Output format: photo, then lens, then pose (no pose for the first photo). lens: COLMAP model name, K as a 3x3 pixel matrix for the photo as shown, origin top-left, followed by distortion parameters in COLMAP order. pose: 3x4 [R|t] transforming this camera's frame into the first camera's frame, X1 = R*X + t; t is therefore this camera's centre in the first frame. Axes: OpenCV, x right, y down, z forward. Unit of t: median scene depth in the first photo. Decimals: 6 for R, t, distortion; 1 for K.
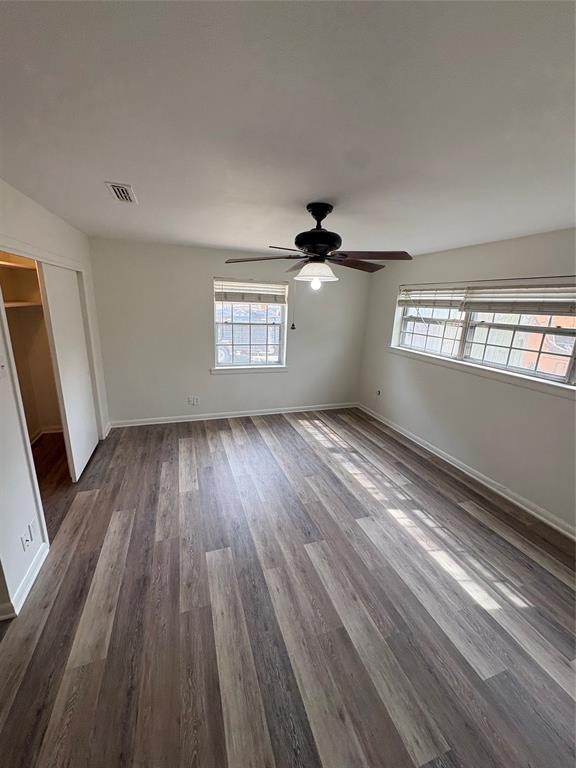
lens RADIAL K [[307.8, 0, 284.5], [0, 307.8, 385.0], [0, 0, 1]] dist [-0.000594, 0.000081]
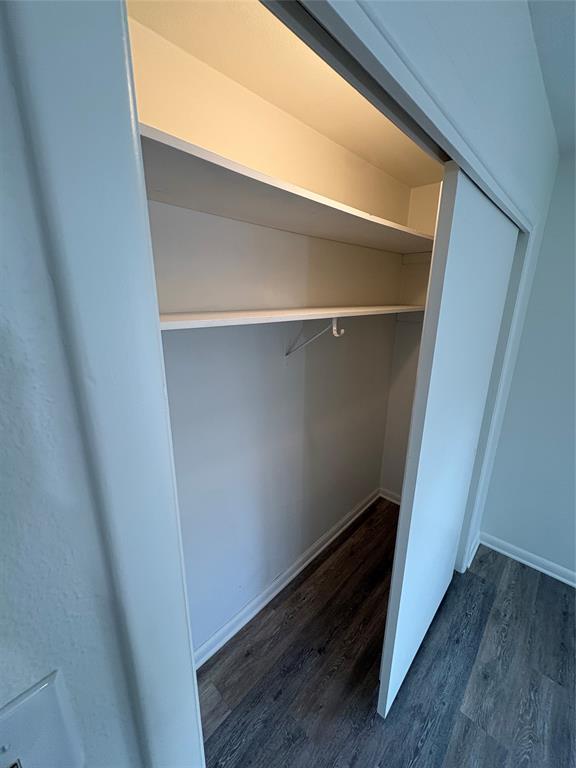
lens RADIAL K [[307.8, 0, 290.7], [0, 307.8, 384.0], [0, 0, 1]] dist [-0.000594, 0.000081]
pose [[0.477025, 0.206405, -0.854309, -0.370071], [-0.213383, 0.970148, 0.115244, -0.131508], [0.852593, 0.127321, 0.506828, 0.483828]]
